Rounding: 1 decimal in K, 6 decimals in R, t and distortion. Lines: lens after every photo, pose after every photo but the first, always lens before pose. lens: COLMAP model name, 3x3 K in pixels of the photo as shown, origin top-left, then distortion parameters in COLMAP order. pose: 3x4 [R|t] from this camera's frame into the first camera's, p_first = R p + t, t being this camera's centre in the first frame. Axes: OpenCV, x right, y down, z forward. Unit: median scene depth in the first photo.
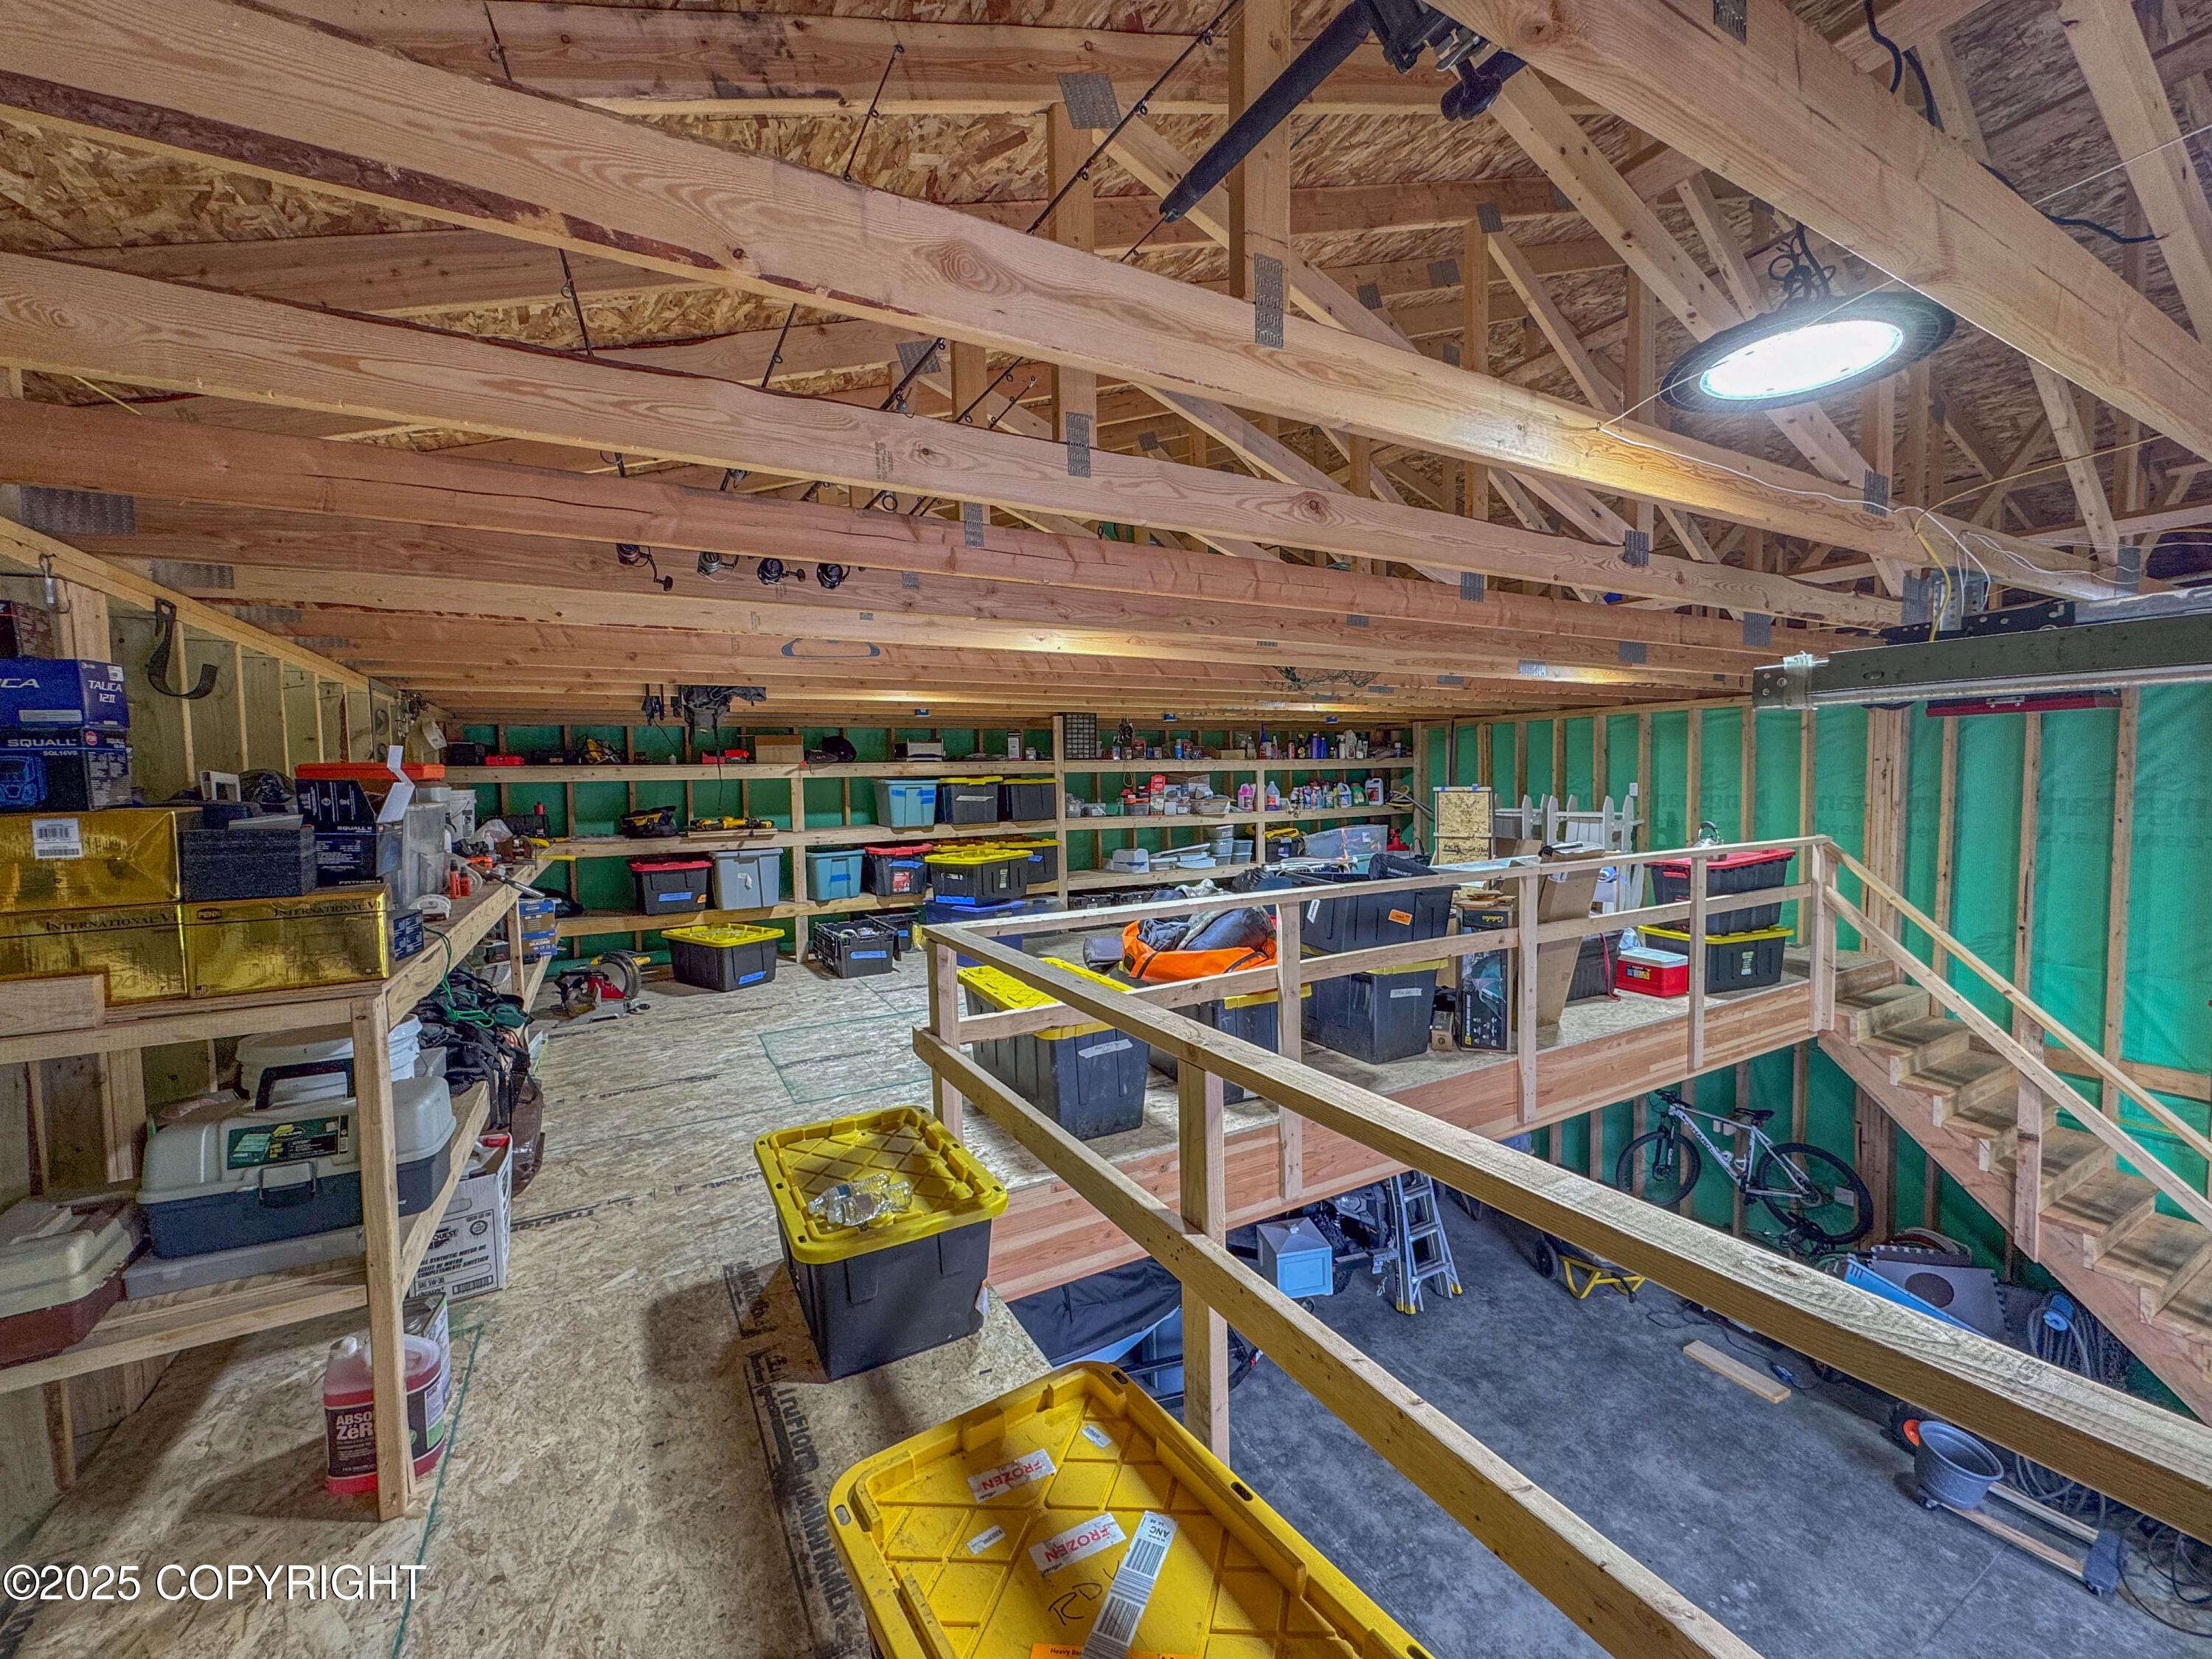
lens RADIAL K [[879.7, 0, 1104.9], [0, 879.7, 822.6], [0, 0, 1]] dist [-0.000557, 0.000162]
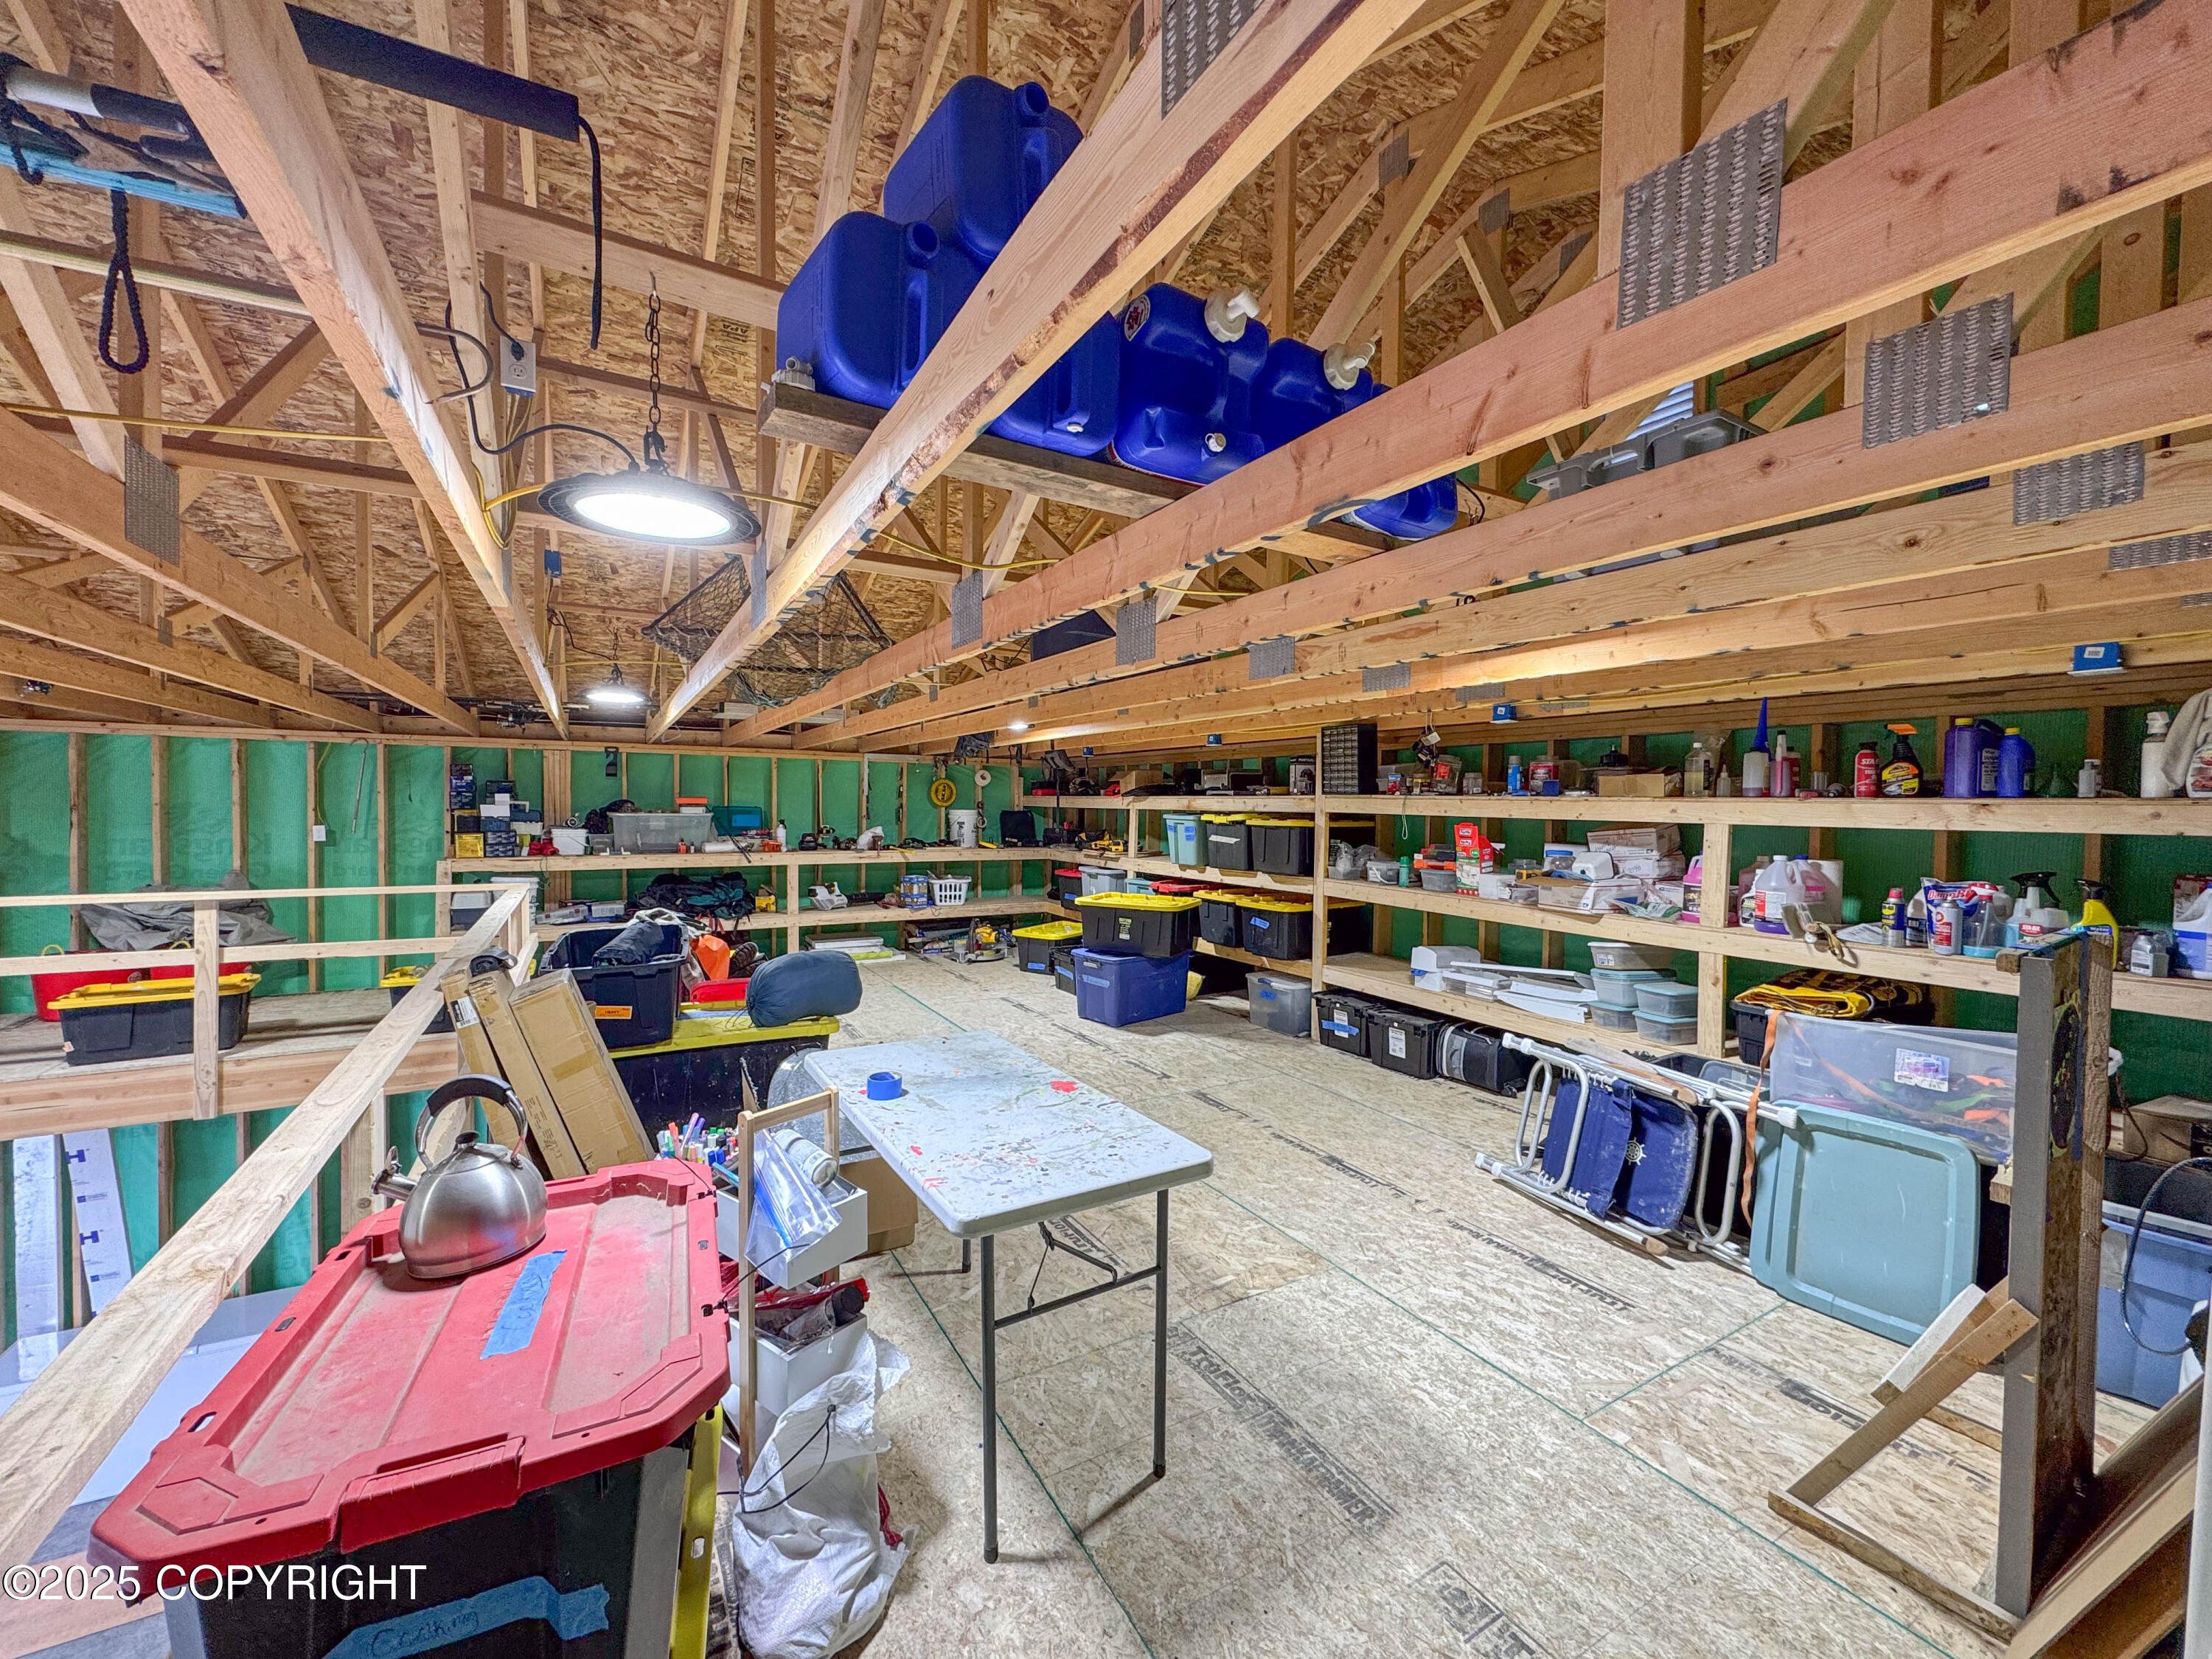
lens RADIAL K [[879.7, 0, 1104.9], [0, 879.7, 822.6], [0, 0, 1]] dist [-0.000557, 0.000162]
pose [[0.009230, 0.042226, -0.999065, 0.628388], [-0.064805, 0.997033, 0.041541, -0.064093], [0.997855, 0.064361, 0.011939, 0.784168]]
